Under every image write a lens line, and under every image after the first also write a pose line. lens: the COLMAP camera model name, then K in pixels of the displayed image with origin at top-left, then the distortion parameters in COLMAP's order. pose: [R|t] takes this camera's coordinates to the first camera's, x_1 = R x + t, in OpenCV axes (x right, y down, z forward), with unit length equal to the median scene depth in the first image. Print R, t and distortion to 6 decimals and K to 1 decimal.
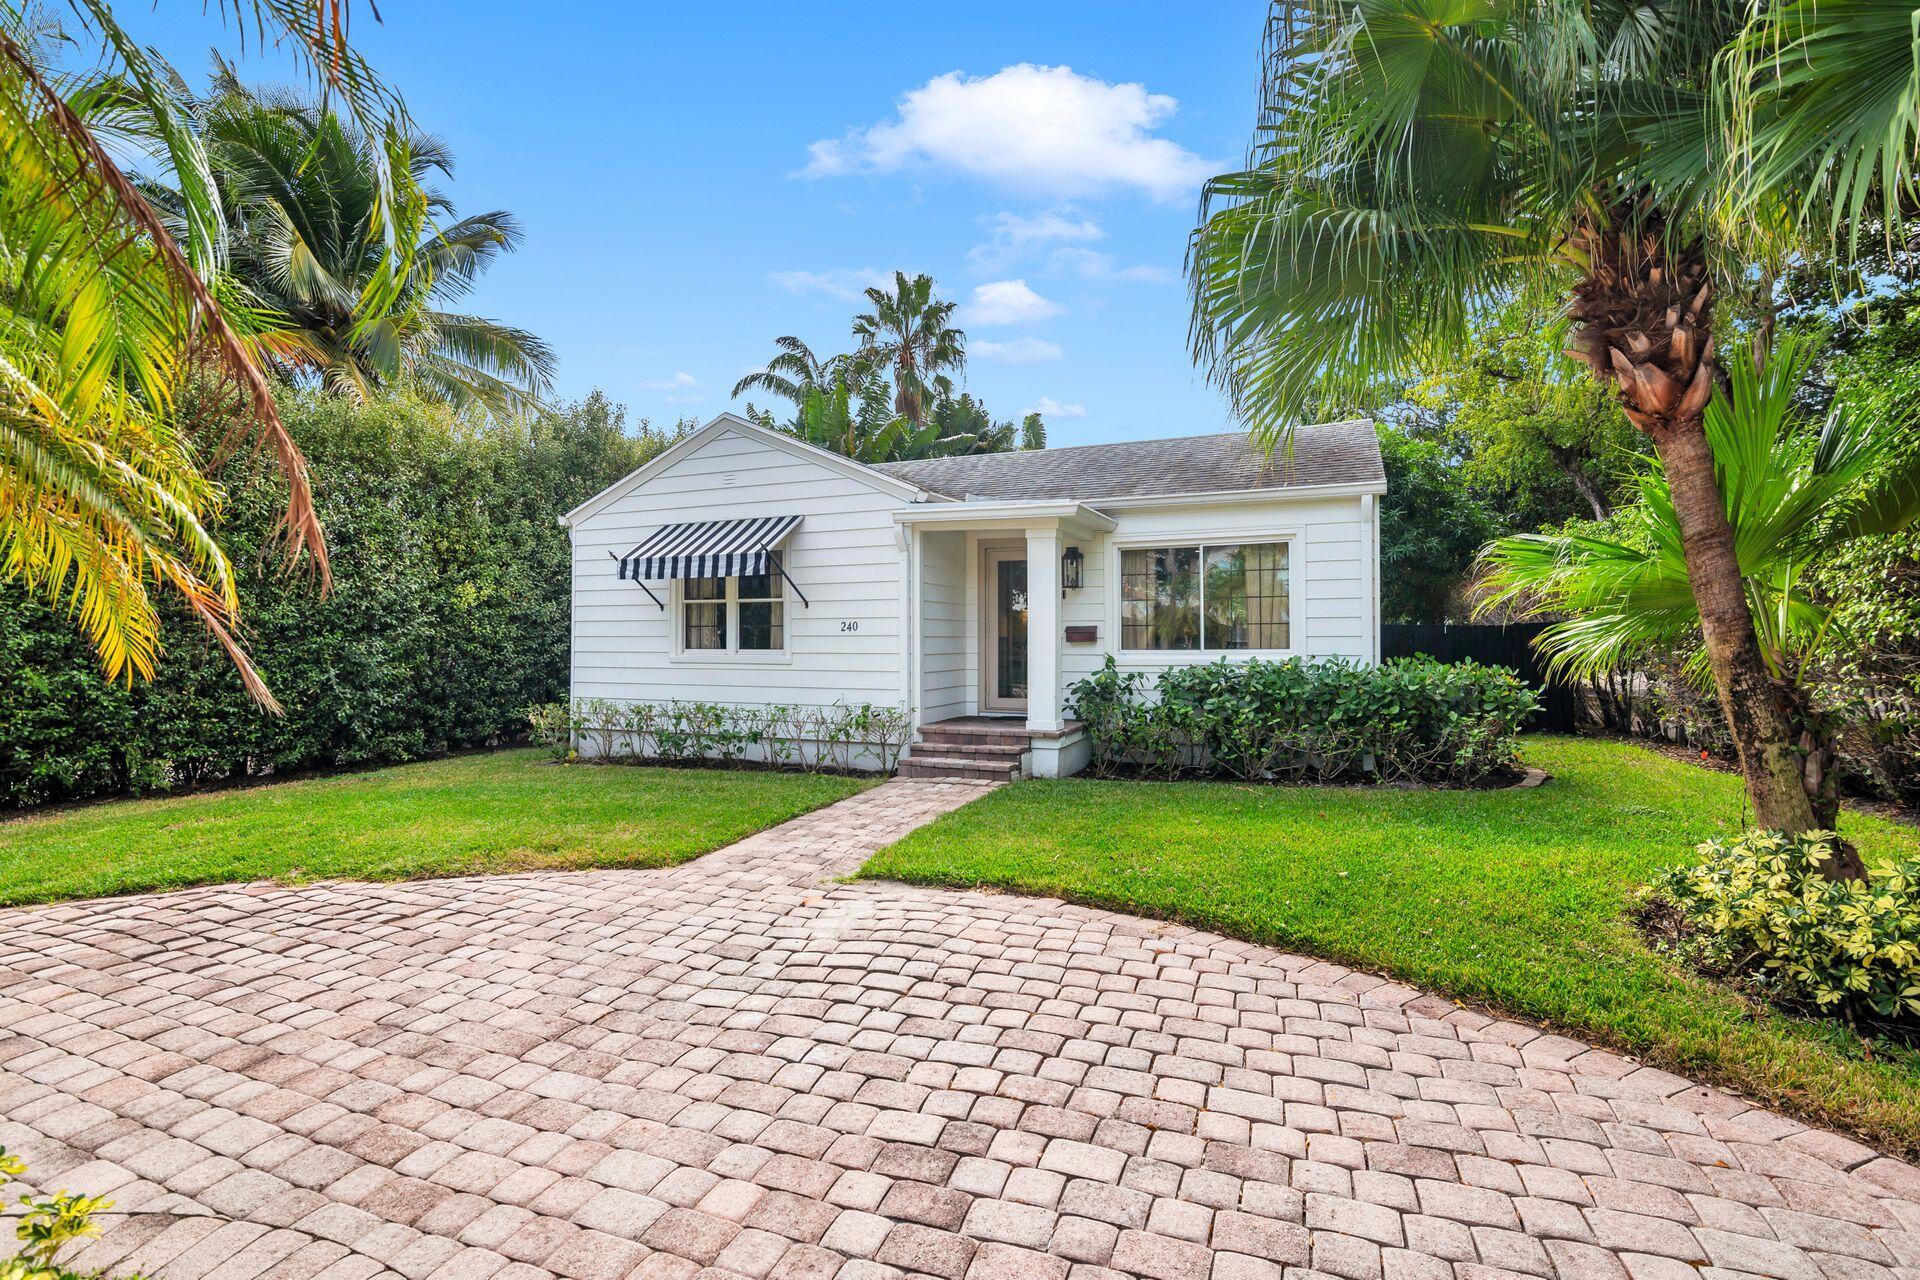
lens RADIAL K [[895.5, 0, 961.4], [0, 895.5, 599.1], [0, 0, 1]] dist [-0.014879, -0.000219]
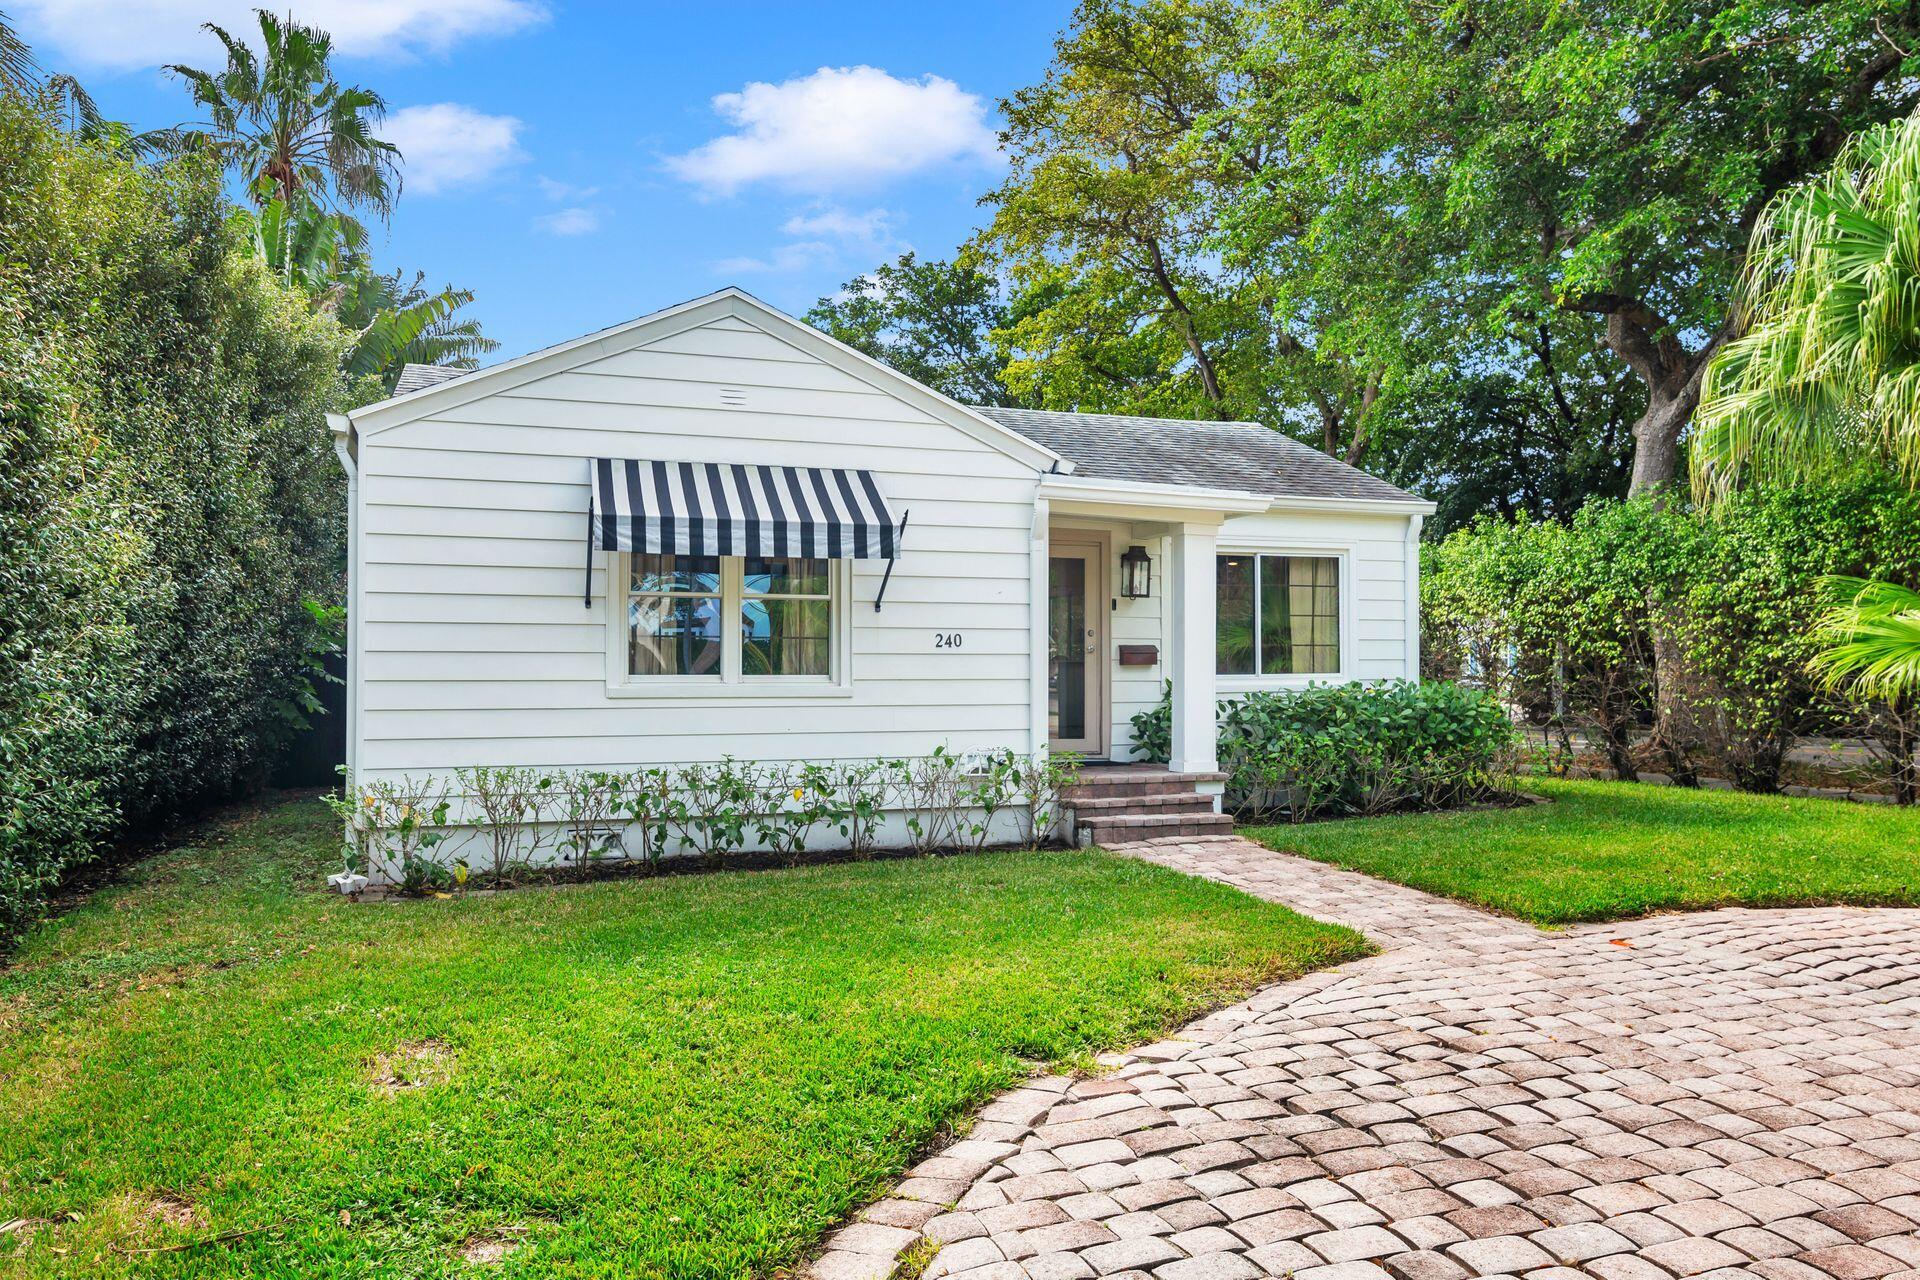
lens RADIAL K [[1311.5, 0, 960.0], [0, 1311.5, 640.0], [0, 0, 1]] dist [-0.004593, 0.001486]
pose [[0.737991, 0.017760, 0.674577, -0.777360], [-0.031066, 0.999488, 0.007673, 0.021522], [-0.674095, -0.026619, 0.738165, 0.243363]]
